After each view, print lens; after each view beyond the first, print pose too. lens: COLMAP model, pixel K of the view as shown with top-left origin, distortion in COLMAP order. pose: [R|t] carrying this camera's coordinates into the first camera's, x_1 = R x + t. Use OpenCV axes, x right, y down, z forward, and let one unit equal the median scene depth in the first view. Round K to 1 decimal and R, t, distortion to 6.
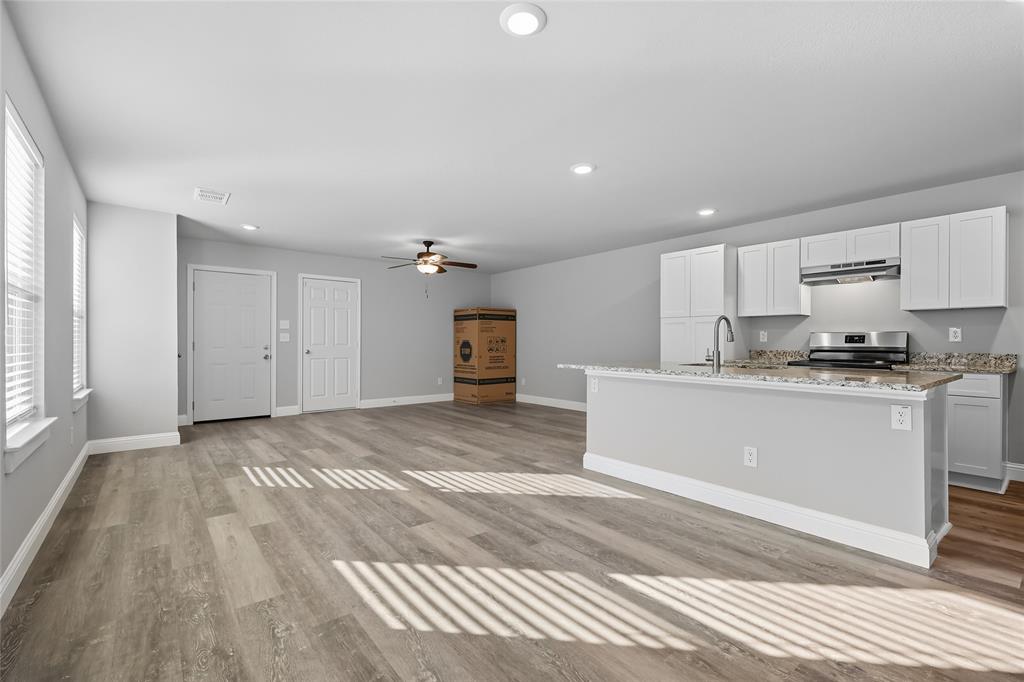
lens RADIAL K [[447.5, 0, 512.0], [0, 447.5, 341.0], [0, 0, 1]] dist [0.012606, 0.000161]
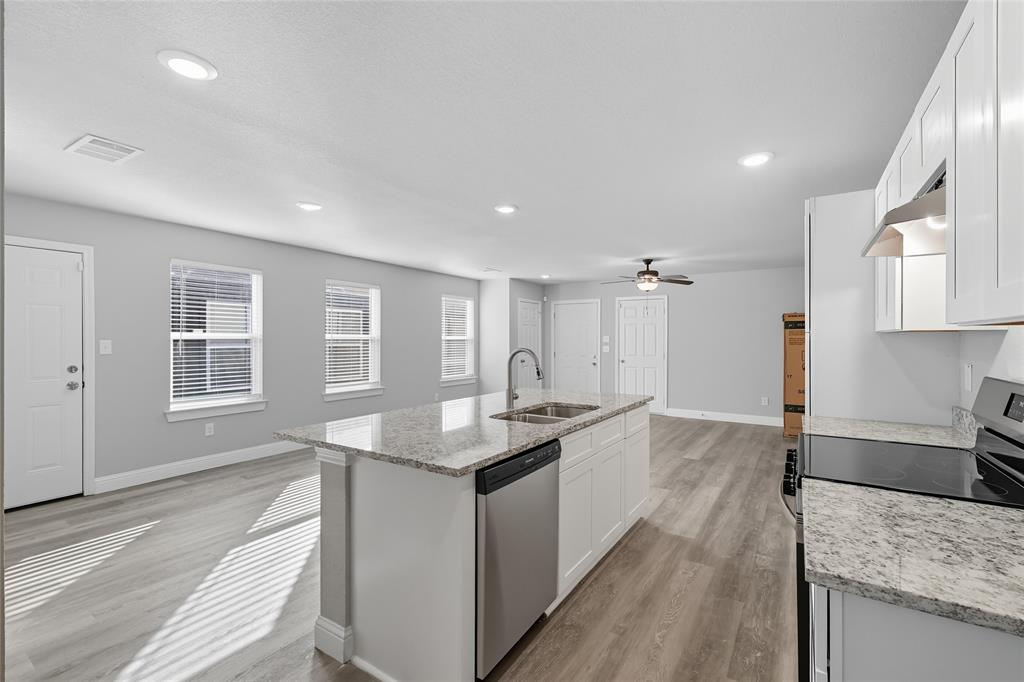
lens RADIAL K [[447.5, 0, 512.0], [0, 447.5, 341.0], [0, 0, 1]] dist [0.012606, 0.000161]
pose [[0.304900, 0.000848, -0.952384, 0.622390], [0.007617, 0.999965, 0.003329, -0.037139], [0.952354, -0.008270, 0.304883, 0.358293]]
